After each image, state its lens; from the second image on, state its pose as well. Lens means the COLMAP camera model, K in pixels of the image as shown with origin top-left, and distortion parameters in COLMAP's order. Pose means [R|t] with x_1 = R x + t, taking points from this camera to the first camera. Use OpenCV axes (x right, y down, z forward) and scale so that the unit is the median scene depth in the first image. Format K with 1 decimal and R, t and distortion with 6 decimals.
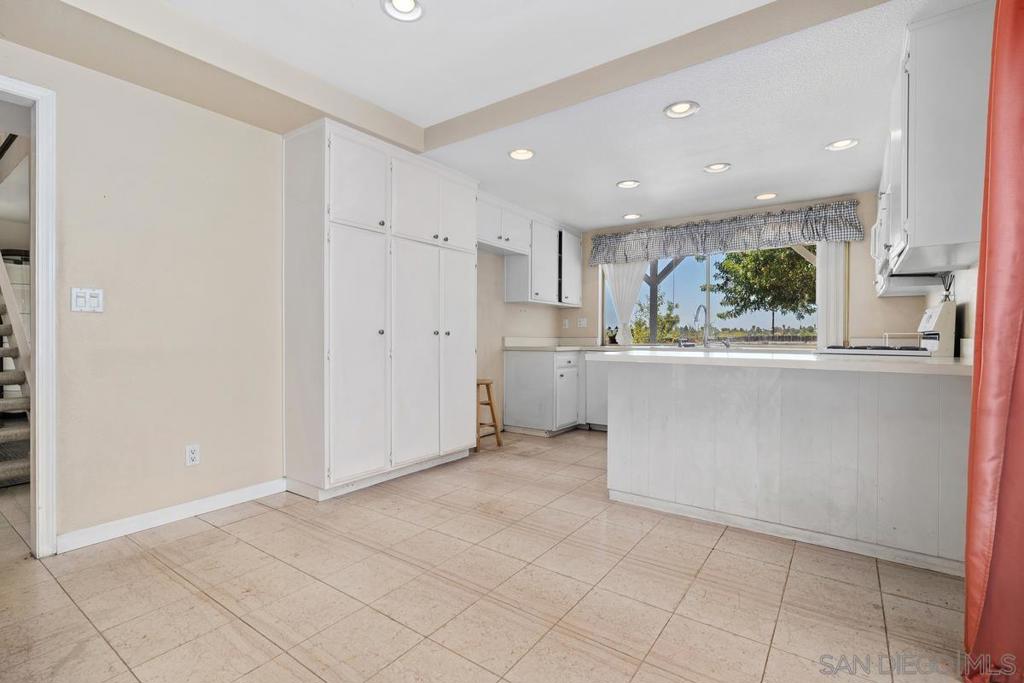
lens RADIAL K [[470.1, 0, 512.0], [0, 470.1, 341.5], [0, 0, 1]] dist [0.002263, 0.000121]
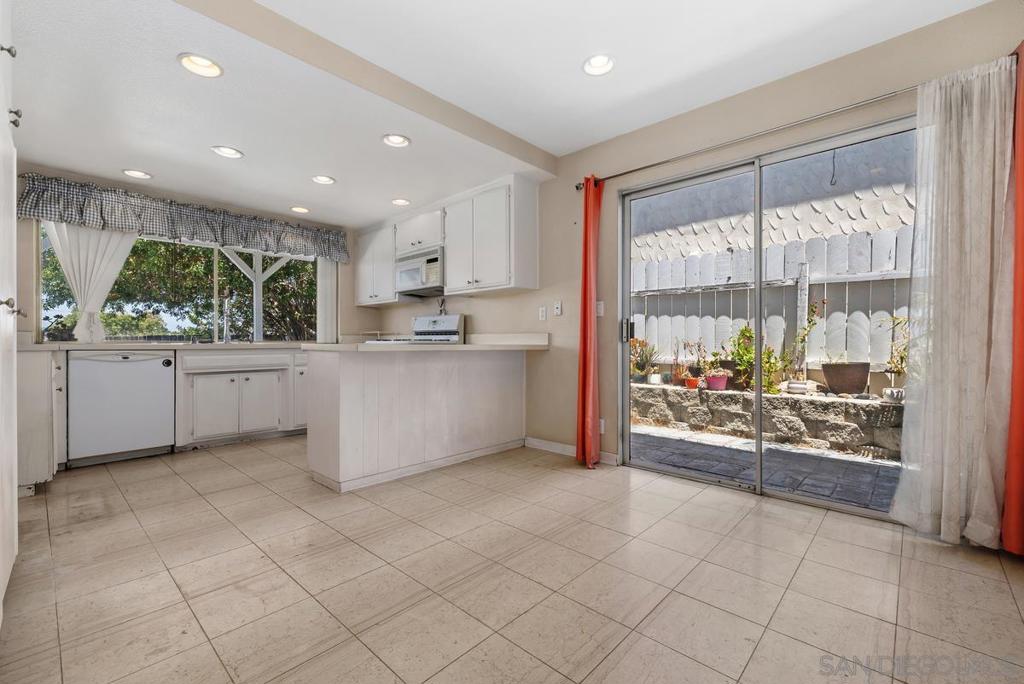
lens RADIAL K [[439.0, 0, 512.0], [0, 439.0, 342.0], [0, 0, 1]] dist [0.000050, 0.000005]
pose [[0.125814, -0.007215, 0.992028, -0.690370], [0.004195, 0.999968, 0.006741, 0.011461], [-0.992045, 0.003314, 0.125841, 0.539288]]
